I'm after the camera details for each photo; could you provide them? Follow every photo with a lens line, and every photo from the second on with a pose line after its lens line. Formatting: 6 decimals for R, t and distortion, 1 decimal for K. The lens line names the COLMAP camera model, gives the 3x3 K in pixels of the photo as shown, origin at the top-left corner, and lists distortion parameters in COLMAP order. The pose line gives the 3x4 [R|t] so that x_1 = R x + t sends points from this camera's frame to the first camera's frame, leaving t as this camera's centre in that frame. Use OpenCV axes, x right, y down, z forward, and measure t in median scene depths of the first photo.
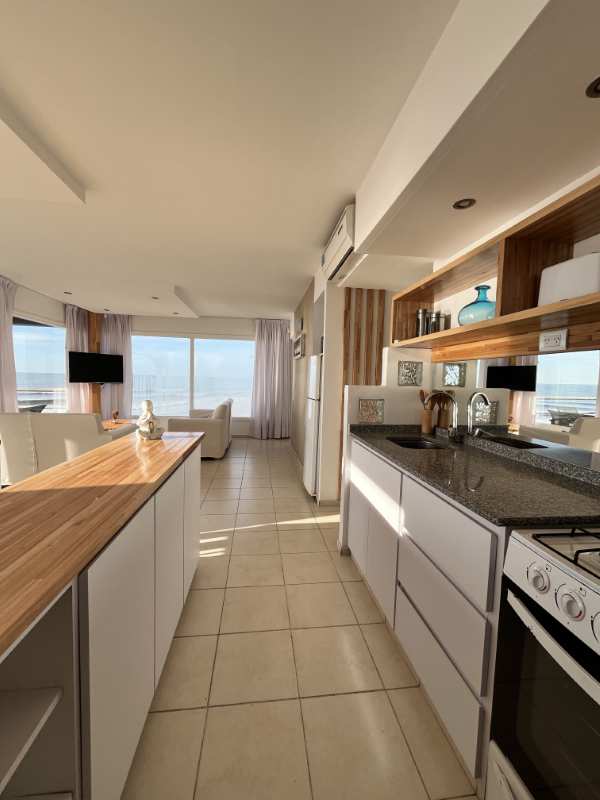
lens RADIAL K [[324.2, 0, 299.8], [0, 324.2, 398.3], [0, 0, 1]] dist [-0.001230, -0.000100]
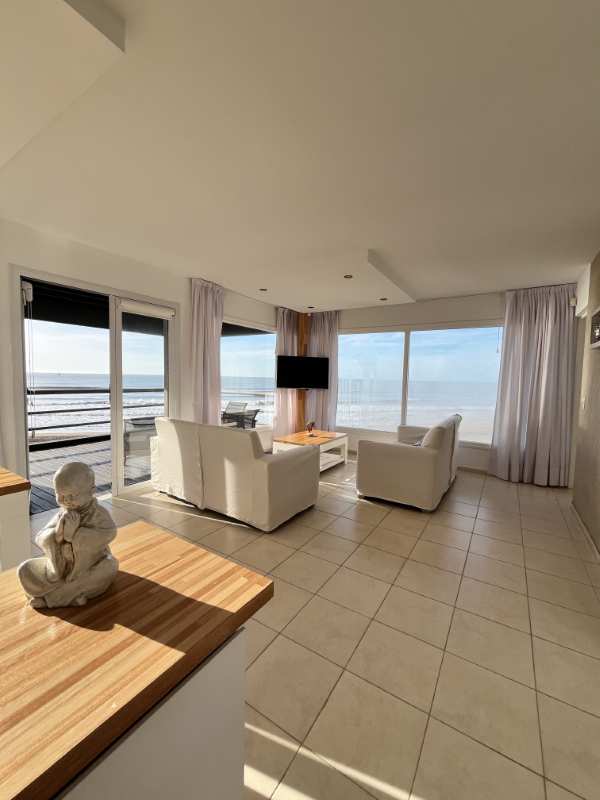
lens RADIAL K [[324.2, 0, 299.8], [0, 324.2, 398.3], [0, 0, 1]] dist [-0.001230, -0.000100]
pose [[0.765566, 0.033692, -0.642474, -0.035158], [-0.041623, 0.999129, 0.002798, -0.022098], [0.642009, 0.024600, 0.766302, 0.291673]]
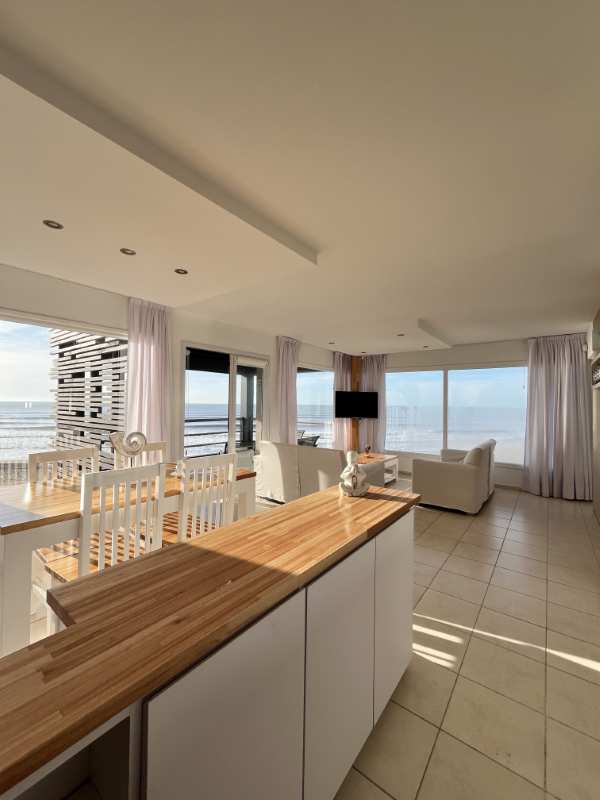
lens RADIAL K [[324.2, 0, 299.8], [0, 324.2, 398.3], [0, 0, 1]] dist [-0.001230, -0.000100]
pose [[0.708289, -0.028765, -0.705336, 0.023984], [-0.037862, 0.996183, -0.078647, -0.020896], [0.704906, 0.082410, 0.704497, 0.077026]]
